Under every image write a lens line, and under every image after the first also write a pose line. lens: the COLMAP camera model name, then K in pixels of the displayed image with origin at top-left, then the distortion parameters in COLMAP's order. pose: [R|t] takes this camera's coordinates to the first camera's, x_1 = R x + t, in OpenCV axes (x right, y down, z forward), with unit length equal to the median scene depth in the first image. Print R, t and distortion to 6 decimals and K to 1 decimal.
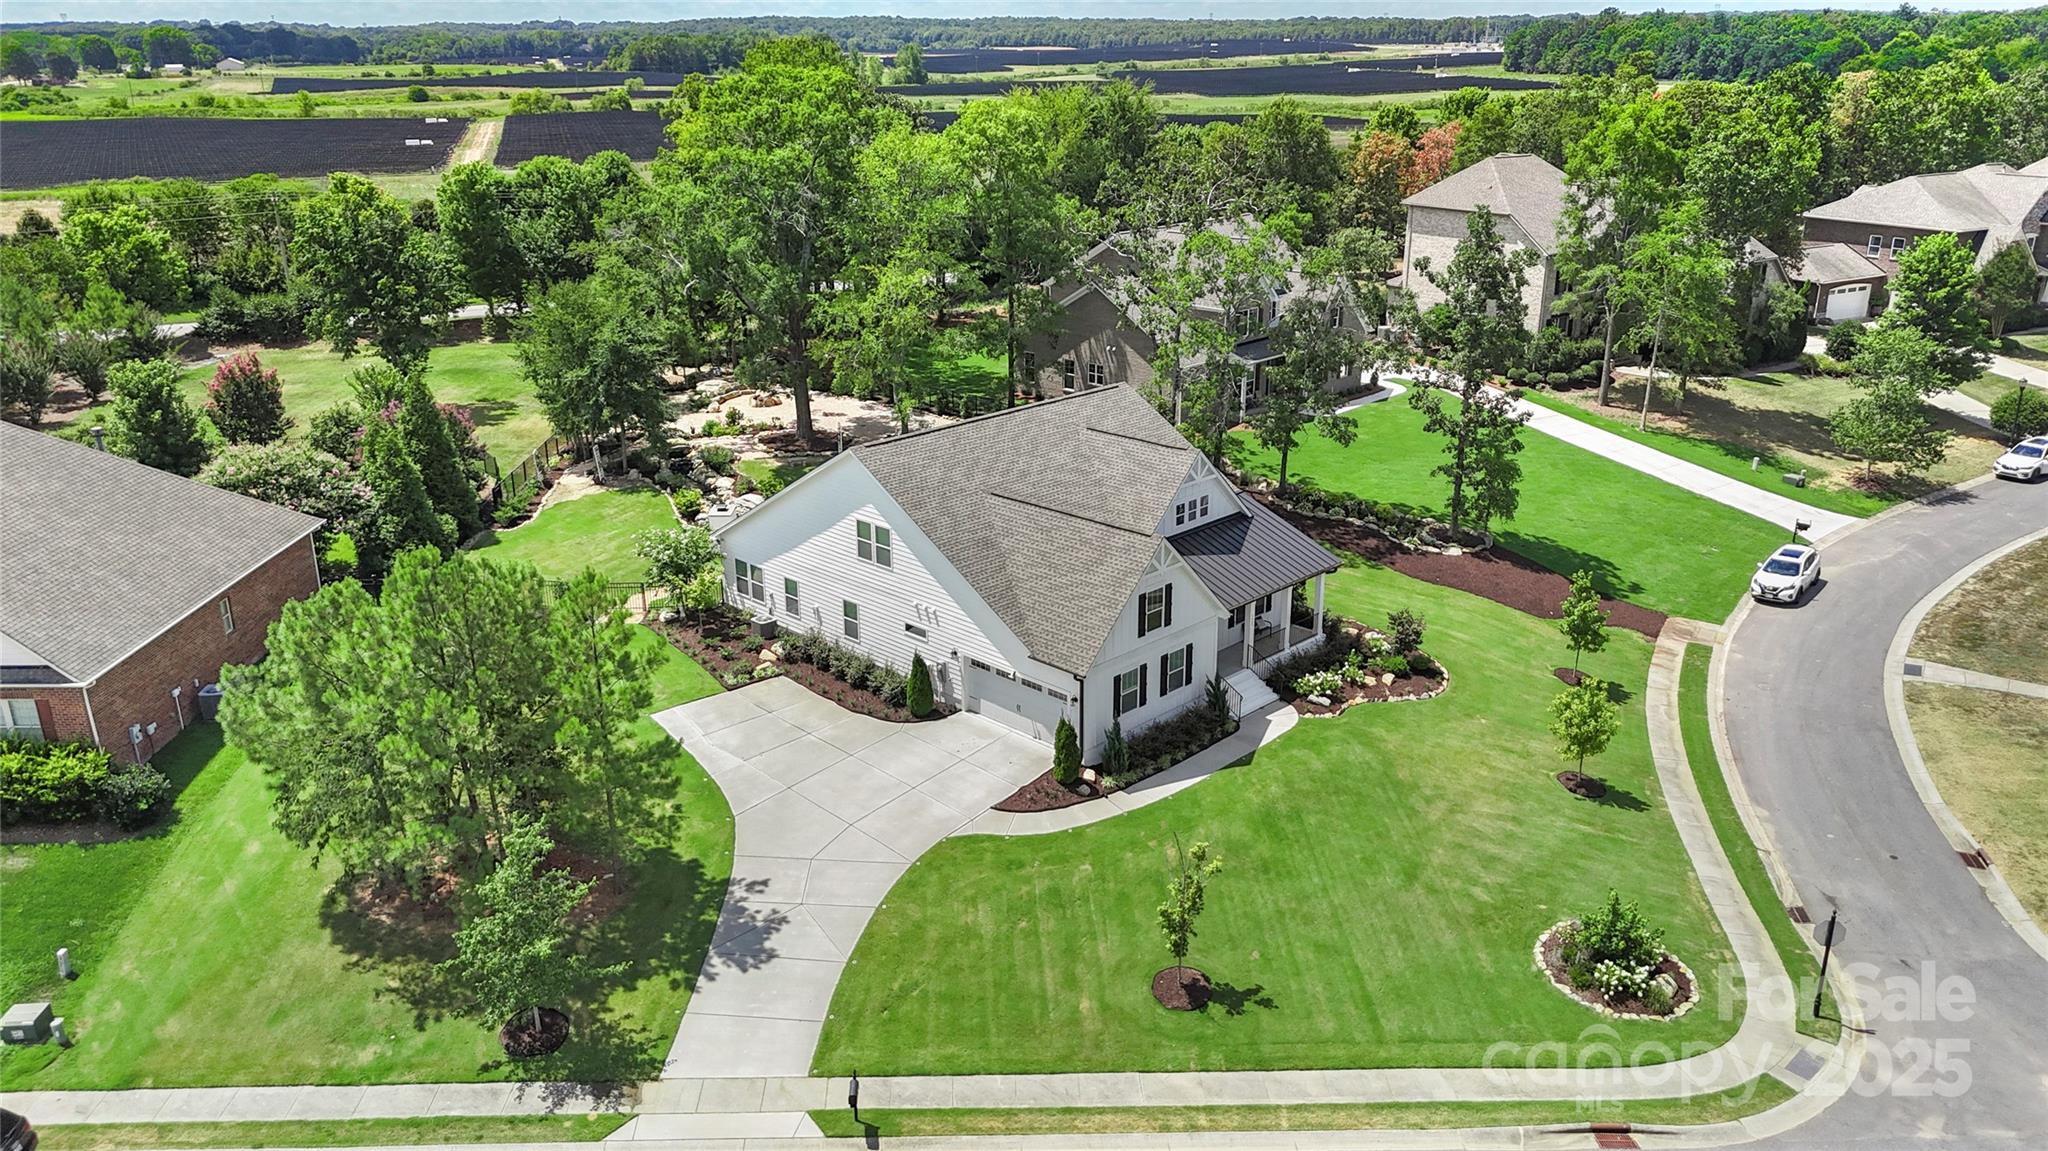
lens RADIAL K [[1510.3, 0, 1013.8], [0, 1510.3, 567.1], [0, 0, 1]] dist [0.019424, -0.012592]
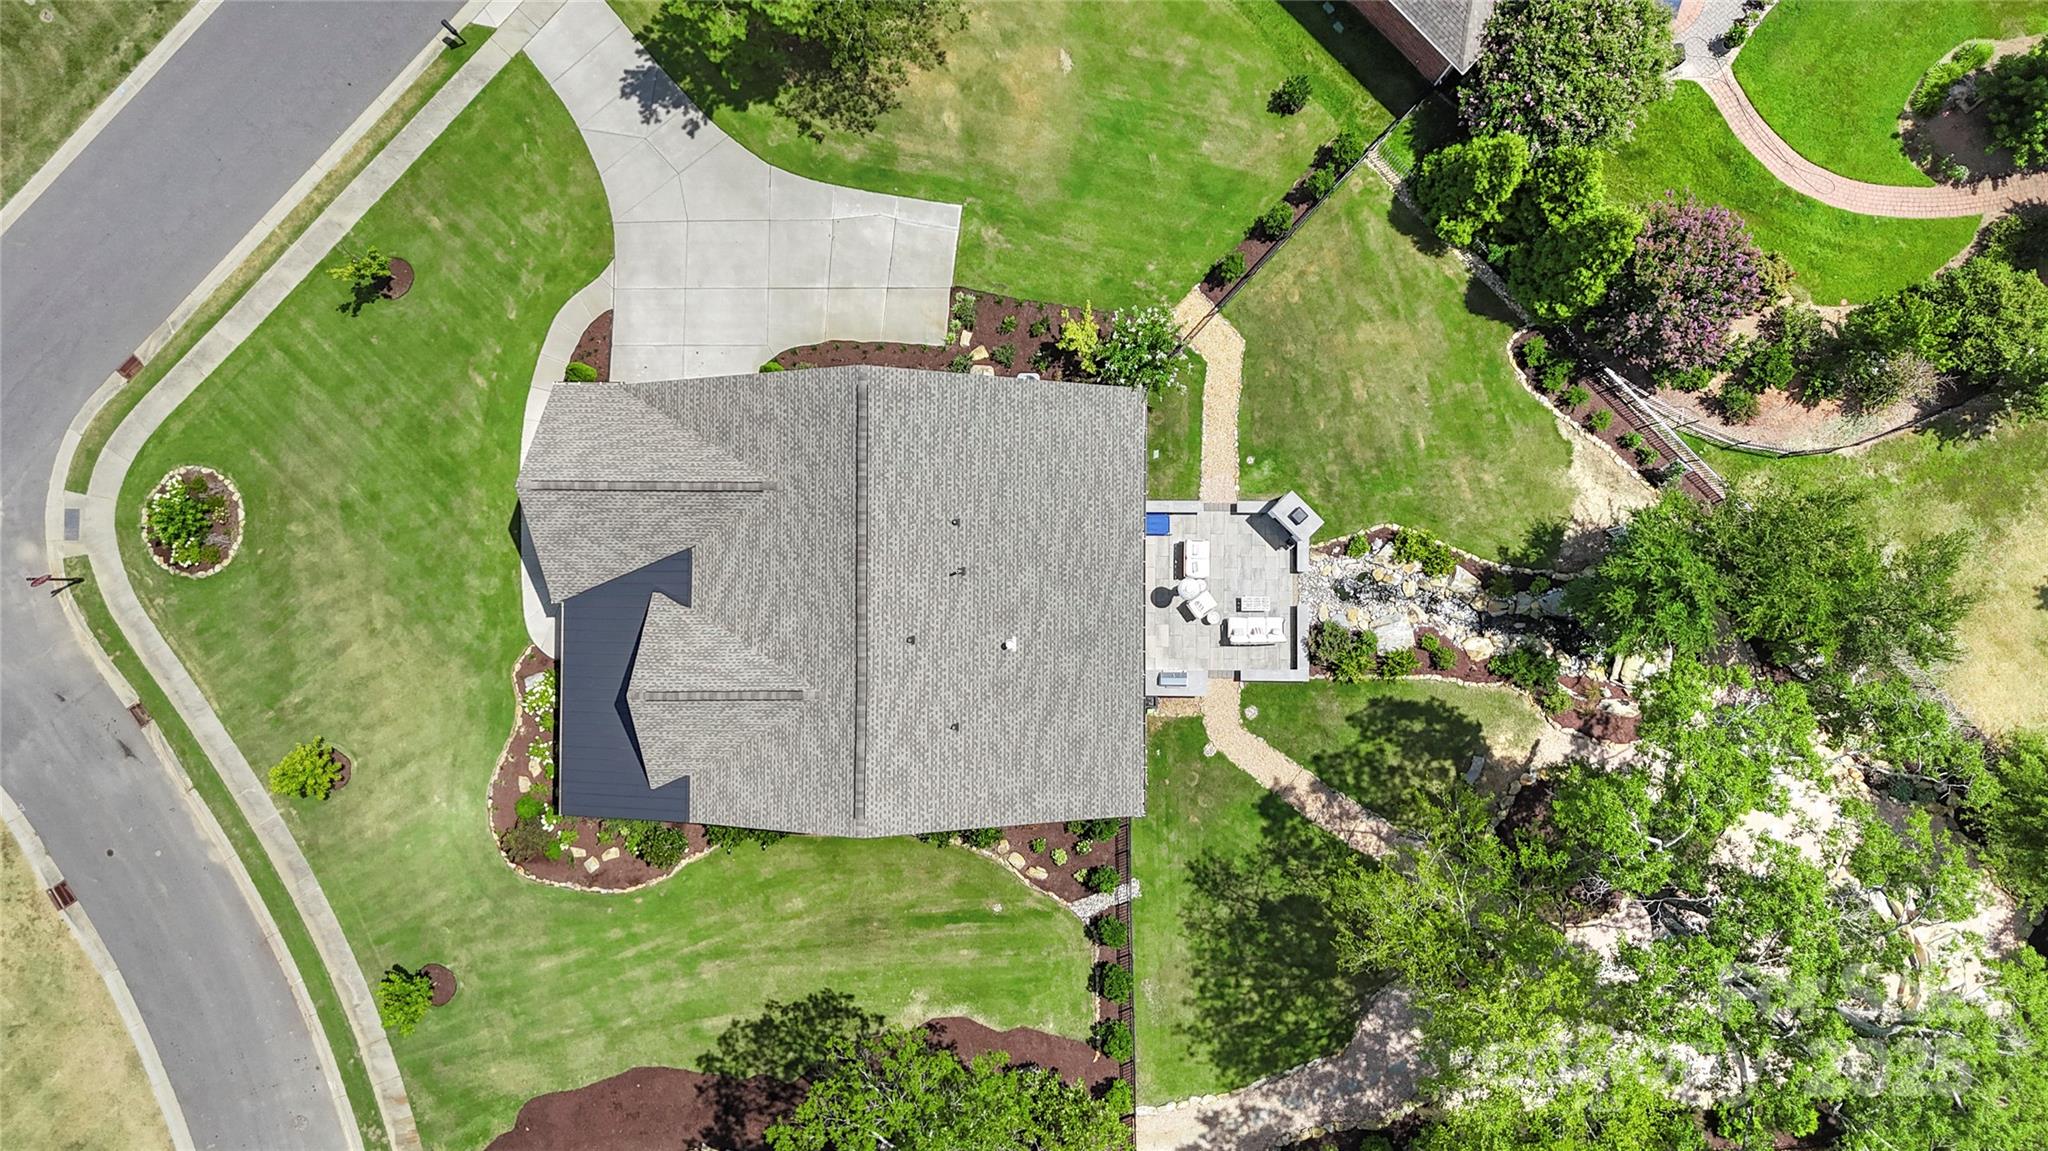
lens RADIAL K [[1510.3, 0, 1016.0], [0, 1510.3, 568.6], [0, 0, 1]] dist [0.019424, -0.012592]
pose [[-0.711876, 0.702244, 0.009267, -0.104923], [-0.214883, -0.230355, 0.949085, -1.040172], [0.668623, 0.673640, 0.314884, 0.926389]]
